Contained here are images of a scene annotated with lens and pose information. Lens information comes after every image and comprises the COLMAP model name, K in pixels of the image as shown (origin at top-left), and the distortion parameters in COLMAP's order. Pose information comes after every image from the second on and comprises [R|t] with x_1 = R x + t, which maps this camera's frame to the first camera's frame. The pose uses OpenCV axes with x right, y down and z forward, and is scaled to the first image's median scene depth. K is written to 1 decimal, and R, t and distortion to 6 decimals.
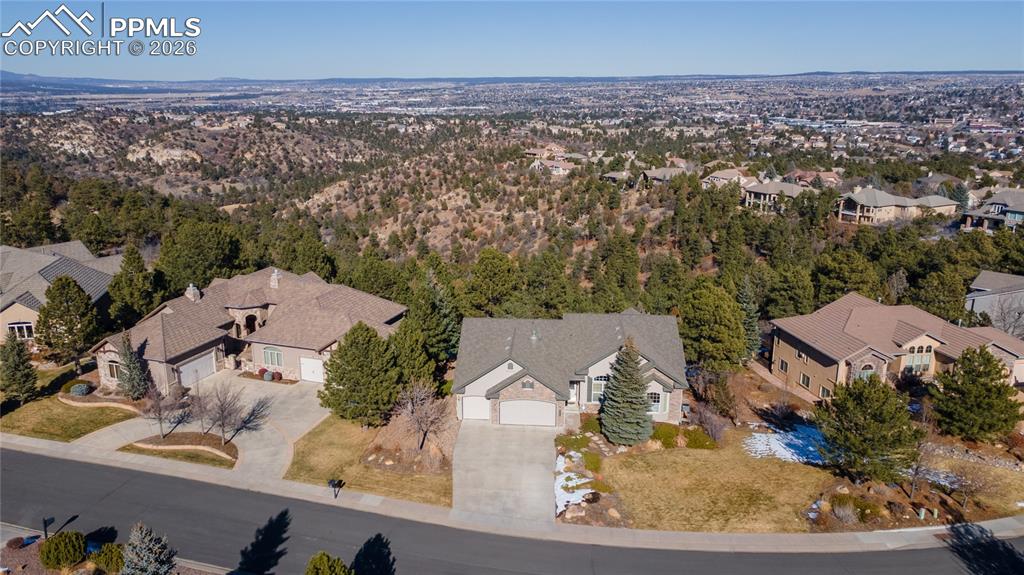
lens RADIAL K [[727.3, 0, 496.9], [0, 727.3, 287.9], [0, 0, 1]] dist [0.070226, -0.000702]
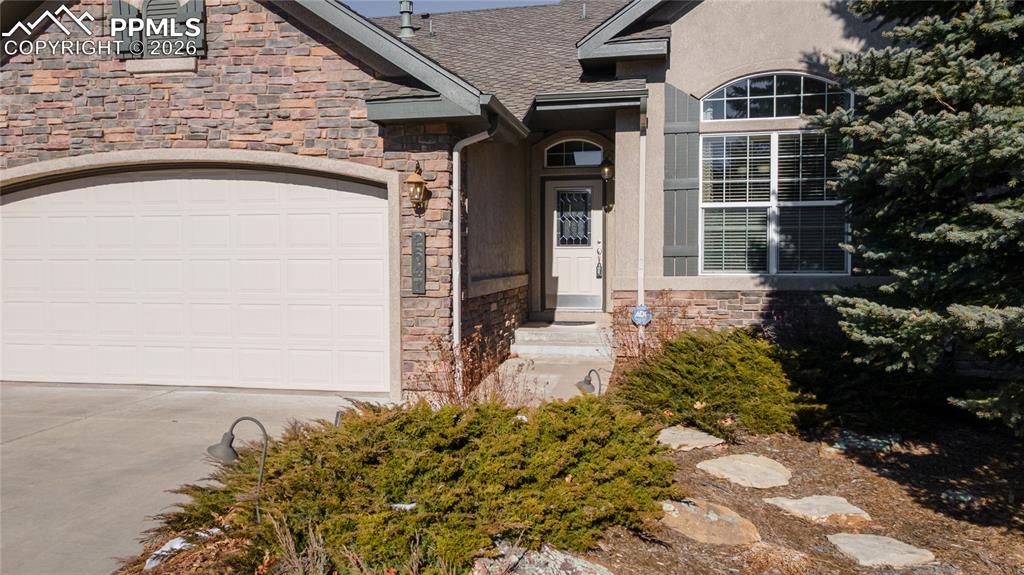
lens RADIAL K [[727.3, 0, 496.9], [0, 727.3, 287.9], [0, 0, 1]] dist [0.070226, -0.000702]
pose [[0.990401, -0.000094, -0.138223, 0.115889], [-0.032623, 0.971591, -0.234407, 0.203393], [0.134318, 0.236666, 0.962262, 0.896593]]
